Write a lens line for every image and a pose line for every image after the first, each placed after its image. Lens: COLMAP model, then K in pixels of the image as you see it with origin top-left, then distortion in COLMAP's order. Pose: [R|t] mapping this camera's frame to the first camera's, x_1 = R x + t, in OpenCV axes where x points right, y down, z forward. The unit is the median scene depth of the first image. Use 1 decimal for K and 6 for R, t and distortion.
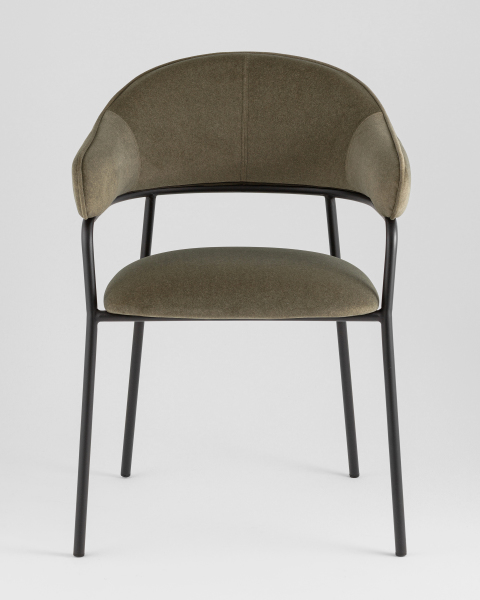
lens RADIAL K [[1994.2, 0, 239.6], [0, 1994.2, 186.6], [0, 0, 1]] dist [0.046400, 2.583618]
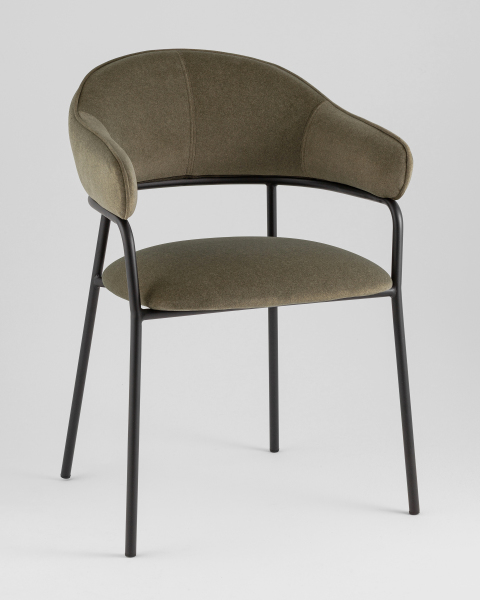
lens RADIAL K [[1994.2, 0, 239.6], [0, 1994.2, 186.6], [0, 0, 1]] dist [0.046400, 2.583618]
pose [[0.915279, -0.061877, 0.398039, -0.387116], [0.061190, 0.998022, 0.014442, -0.010096], [-0.398145, 0.011137, 0.917255, 0.052625]]
